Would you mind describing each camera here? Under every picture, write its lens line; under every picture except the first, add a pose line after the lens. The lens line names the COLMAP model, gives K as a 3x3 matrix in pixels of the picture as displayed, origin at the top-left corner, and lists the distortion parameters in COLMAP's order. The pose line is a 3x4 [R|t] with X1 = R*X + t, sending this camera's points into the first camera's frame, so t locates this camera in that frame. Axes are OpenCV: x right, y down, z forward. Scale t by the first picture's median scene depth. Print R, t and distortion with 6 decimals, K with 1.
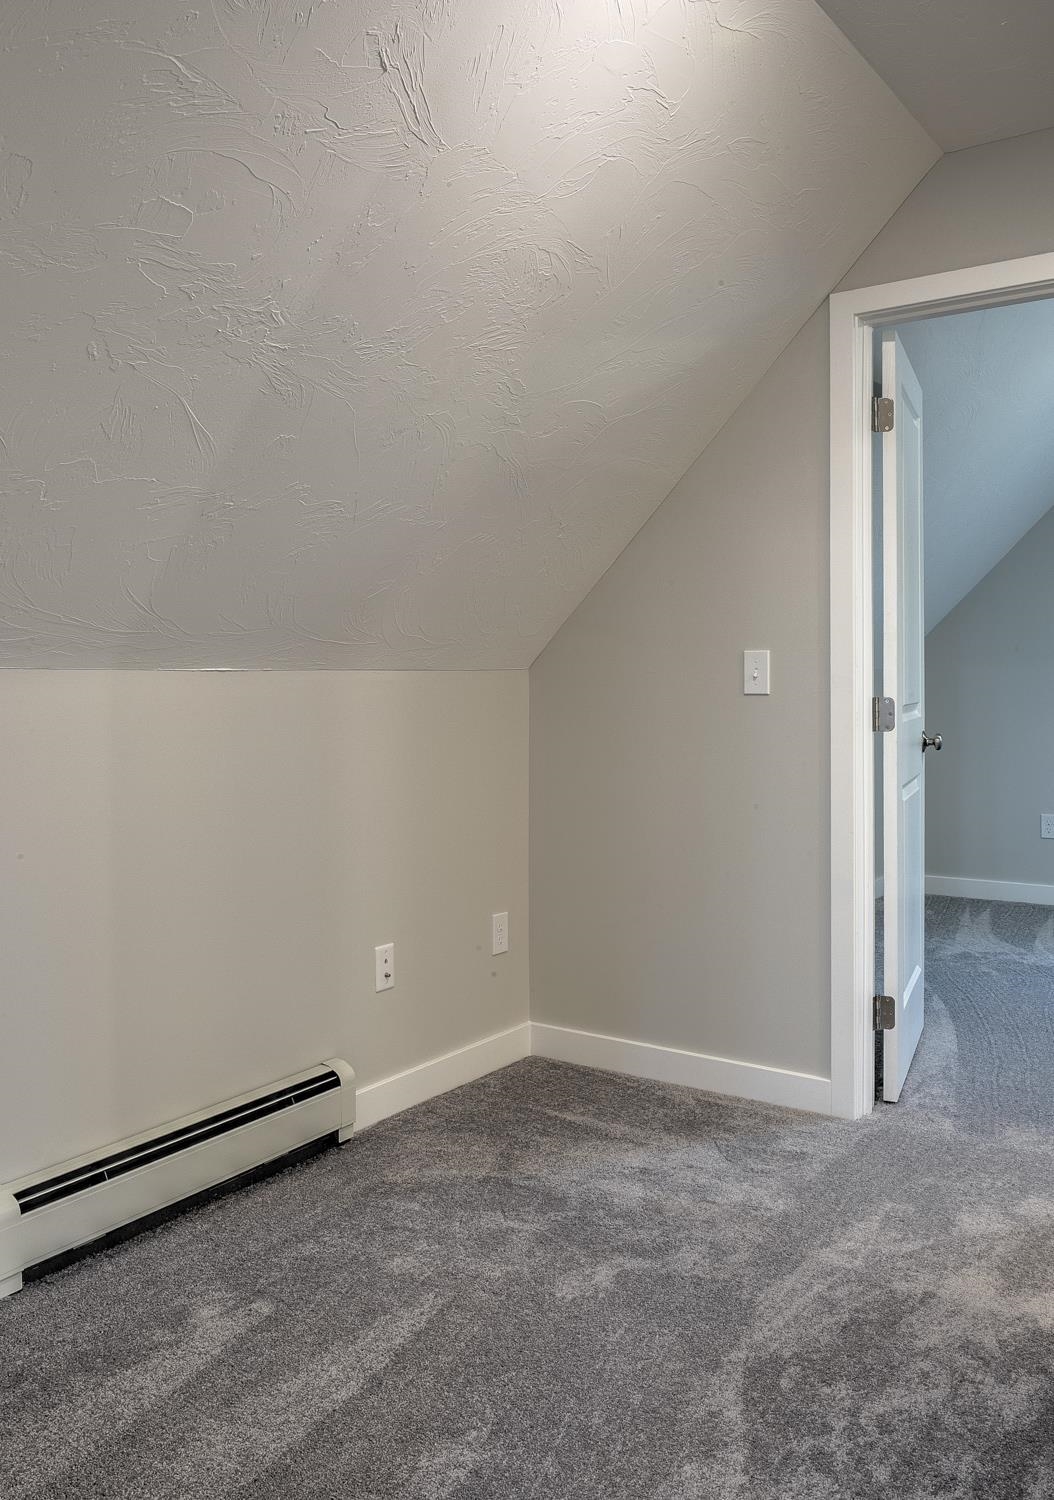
lens RADIAL K [[1220.0, 0, 527.7], [0, 1220.0, 739.5], [0, 0, 1]] dist [-0.009098, -0.008176]
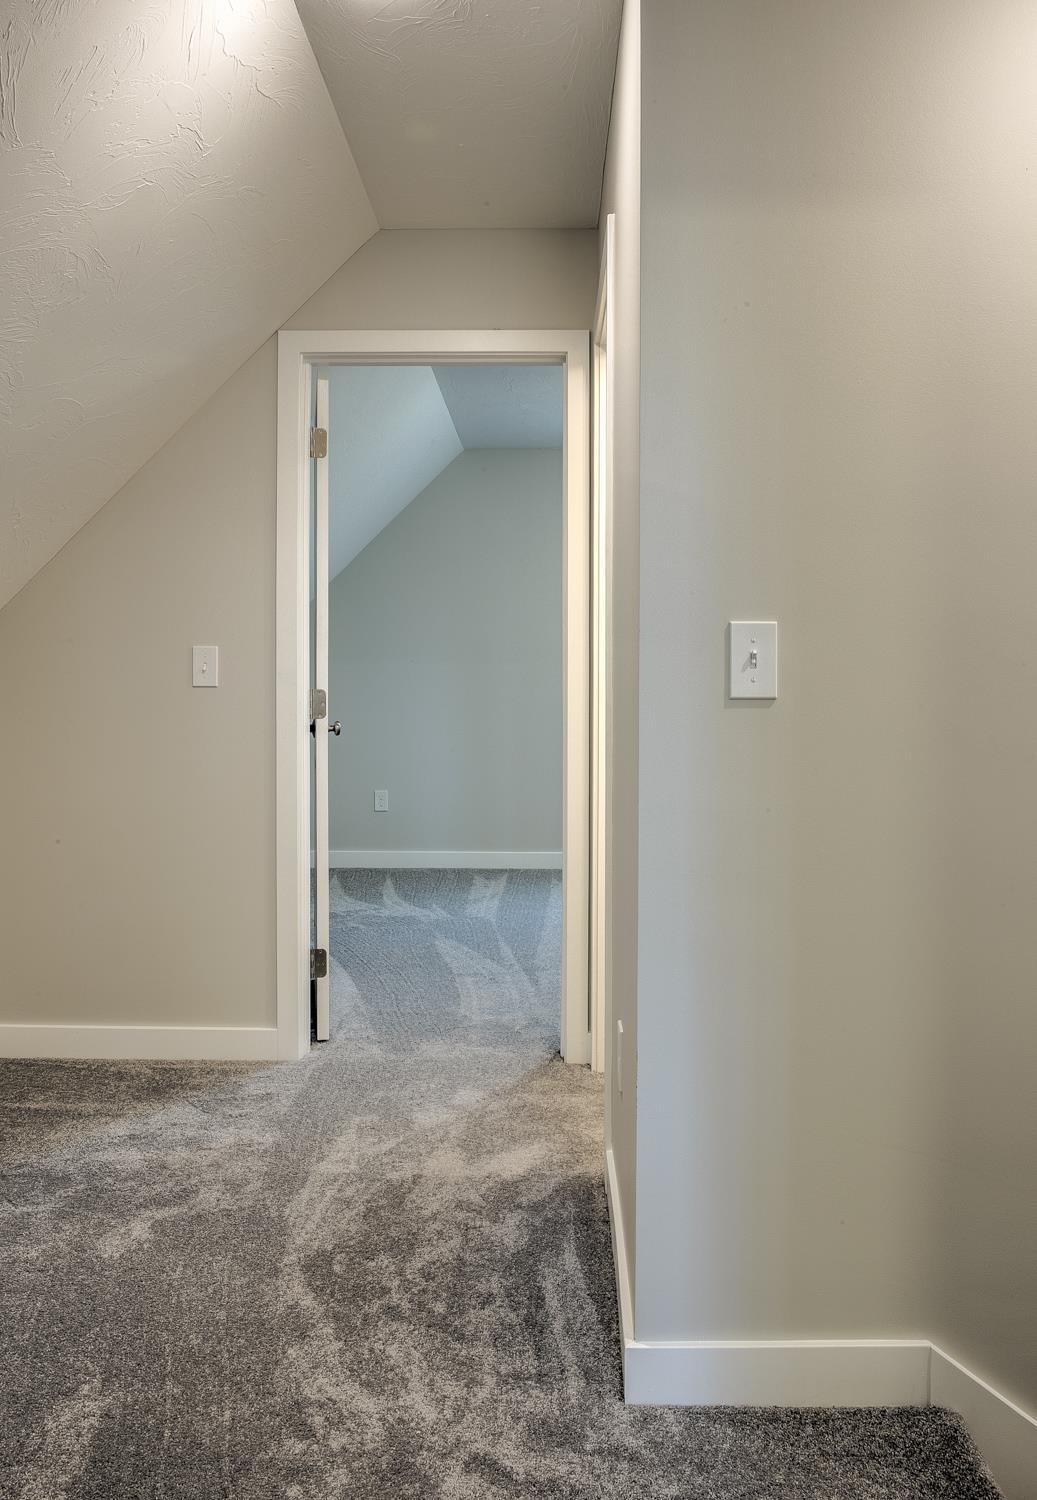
lens RADIAL K [[1164.6, 0, 519.2], [0, 1164.6, 751.4], [0, 0, 1]] dist [-0.006276, 0.005151]
pose [[0.838393, -0.029217, 0.544282, -0.182981], [0.020457, 0.999545, 0.022145, 0.004684], [-0.544682, -0.007432, 0.838610, -0.030707]]
